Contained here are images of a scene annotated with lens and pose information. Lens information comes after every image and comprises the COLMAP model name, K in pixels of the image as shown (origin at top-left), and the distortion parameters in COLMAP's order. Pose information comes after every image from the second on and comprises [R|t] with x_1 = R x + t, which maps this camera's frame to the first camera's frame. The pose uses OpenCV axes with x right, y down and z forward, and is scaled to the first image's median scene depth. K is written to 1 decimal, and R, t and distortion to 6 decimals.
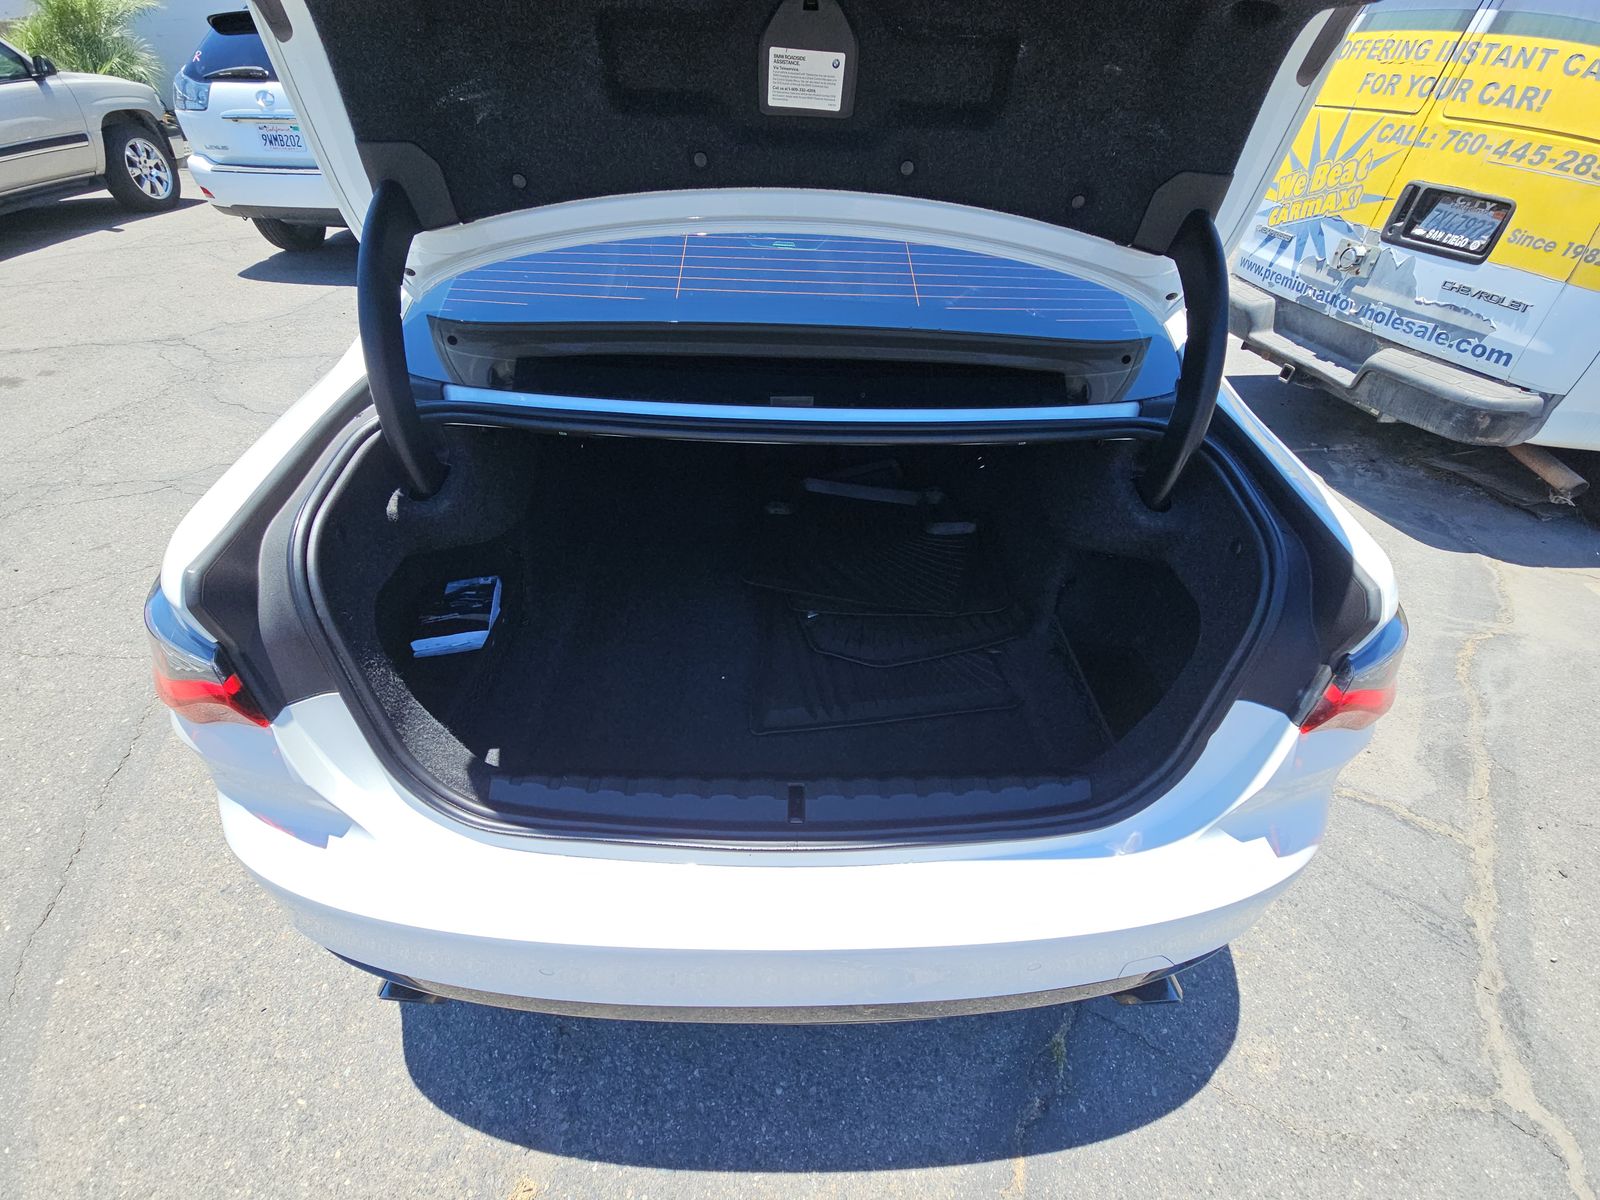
lens RADIAL K [[636.7, 0, 800.0], [0, 636.7, 600.0], [0, 0, 1]] dist [0.031574, -0.020846]
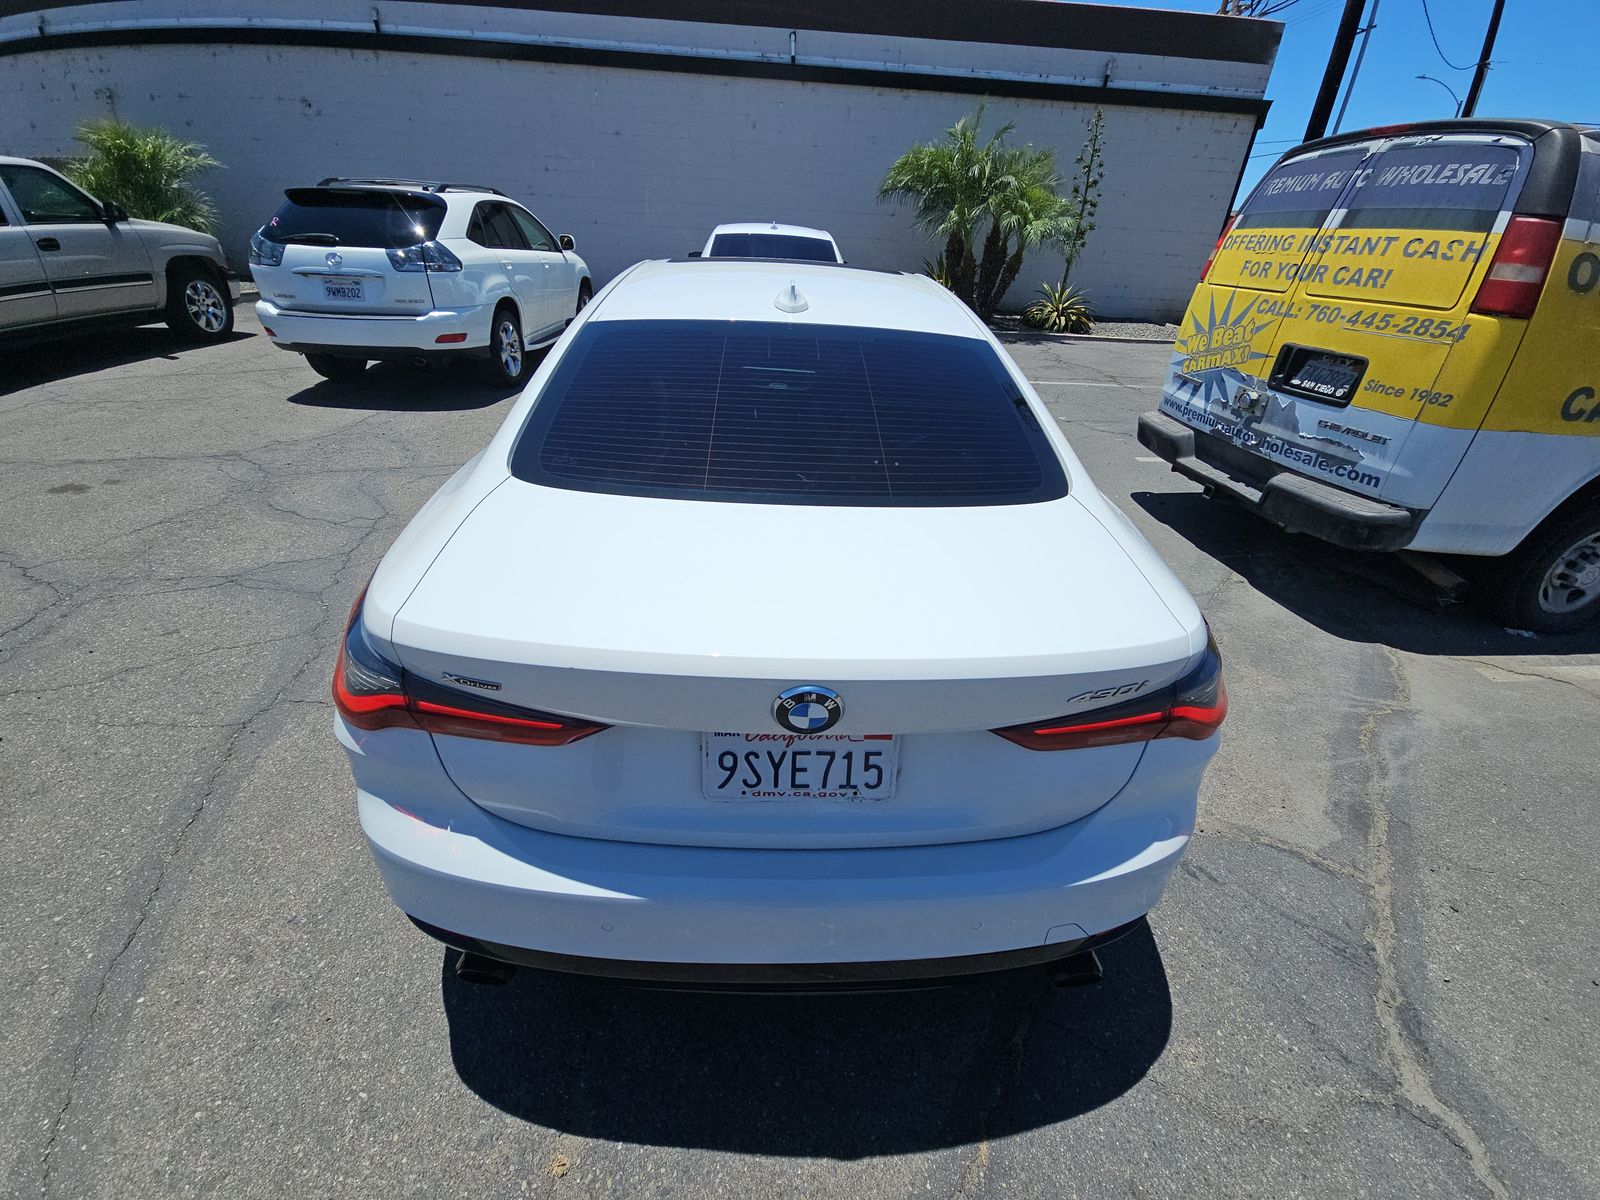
lens RADIAL K [[655.2, 0, 800.0], [0, 655.2, 600.0], [0, 0, 1]] dist [0.003830, -0.007664]
pose [[0.999755, 0.003714, 0.021825, -0.013970], [-0.000048, 0.986184, -0.165652, 0.064948], [-0.022138, 0.165611, 0.985943, -0.208548]]
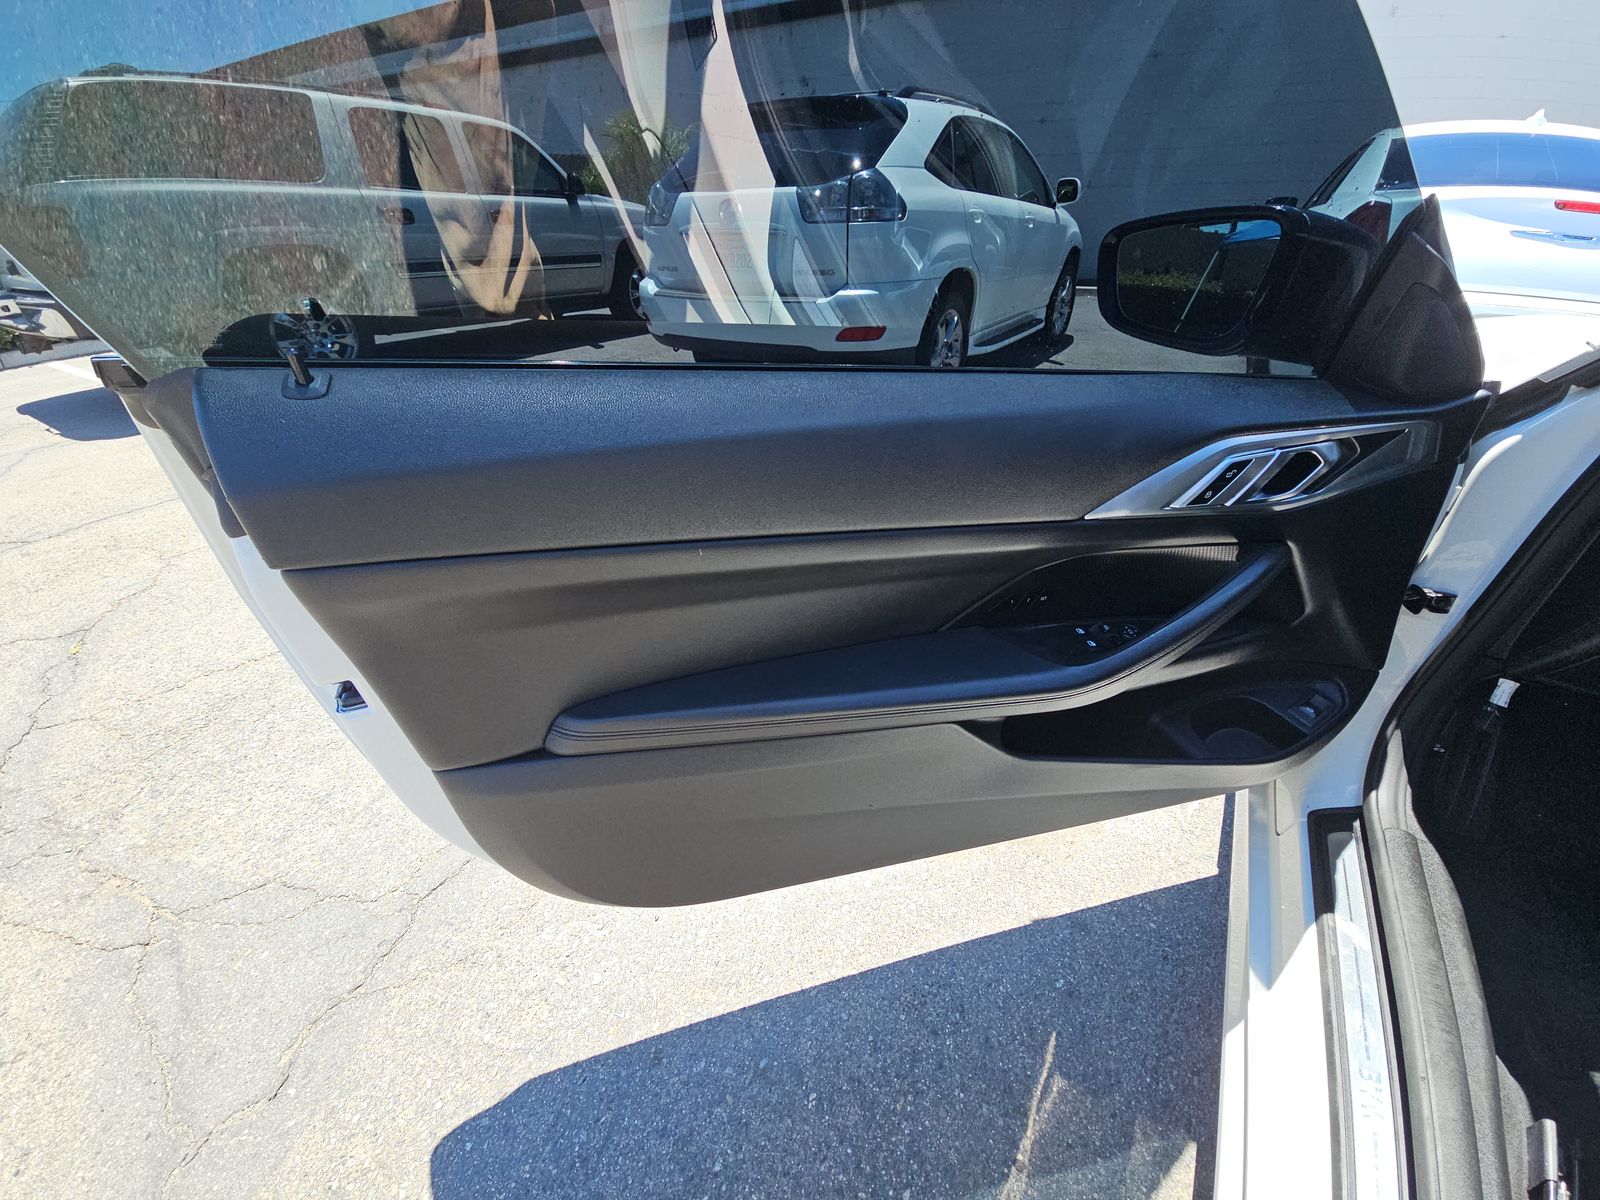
lens RADIAL K [[636.7, 0, 800.0], [0, 636.7, 600.0], [0, 0, 1]] dist [0.031574, -0.020846]
pose [[0.835823, 0.237949, -0.494753, -0.578049], [-0.310361, 0.948162, -0.068302, -0.670629], [0.452854, 0.210641, 0.866345, 1.012612]]
